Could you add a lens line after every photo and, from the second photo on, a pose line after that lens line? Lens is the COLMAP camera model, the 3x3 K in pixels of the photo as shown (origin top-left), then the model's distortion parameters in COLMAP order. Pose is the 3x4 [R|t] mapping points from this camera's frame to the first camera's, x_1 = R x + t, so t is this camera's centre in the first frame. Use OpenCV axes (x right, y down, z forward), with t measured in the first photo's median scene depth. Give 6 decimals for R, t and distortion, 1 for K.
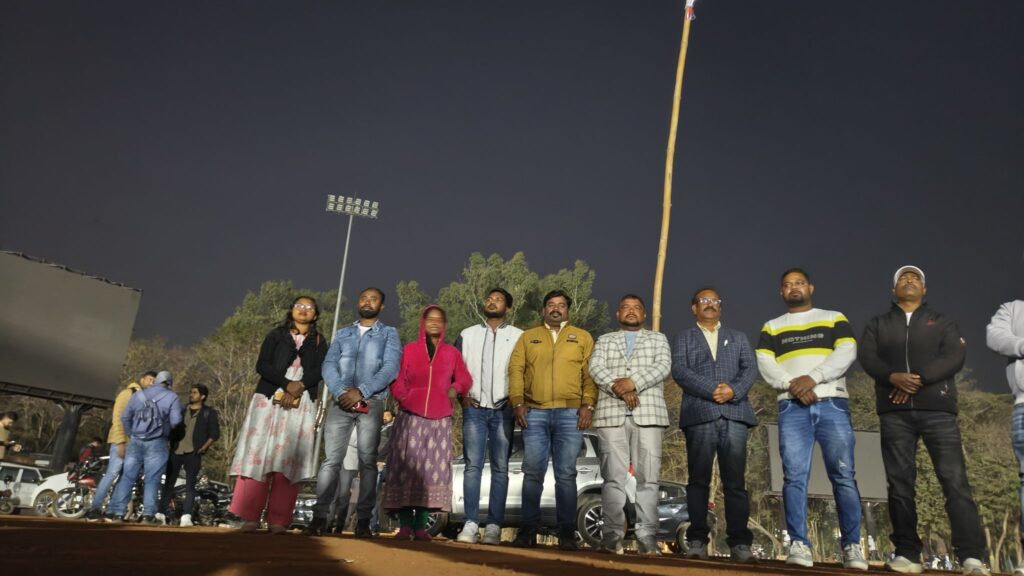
lens RADIAL K [[776.9, 0, 512.0], [0, 776.9, 288.0], [0, 0, 1]] dist [0.108831, -0.072677]
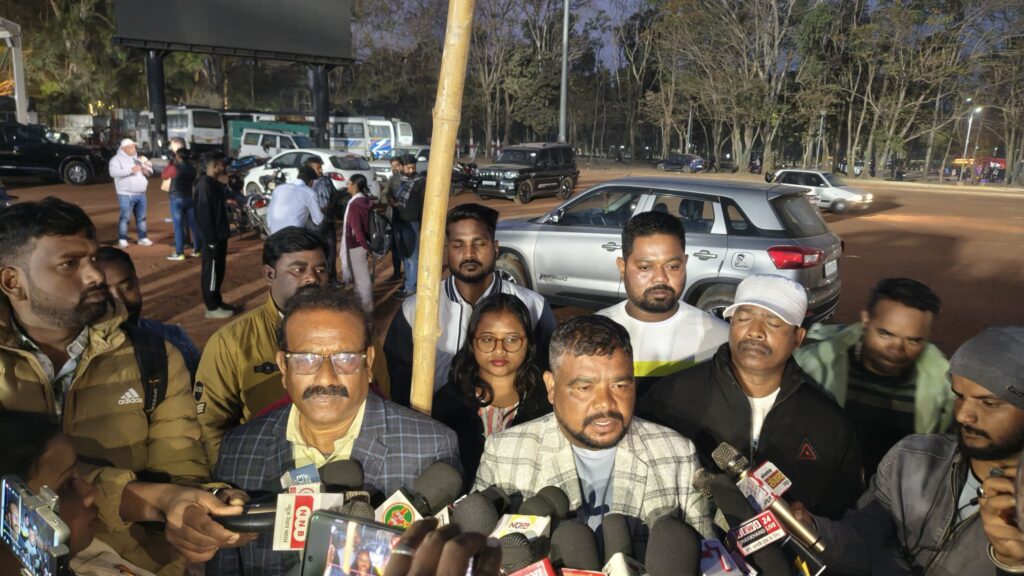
lens RADIAL K [[722.0, 0, 524.8], [0, 722.0, 290.5], [0, 0, 1]] dist [0.041213, -0.054836]
pose [[0.923396, 0.055733, -0.379780, 0.332444], [0.149902, 0.858478, 0.490453, -0.111091], [0.353367, -0.509813, 0.784361, 0.816909]]
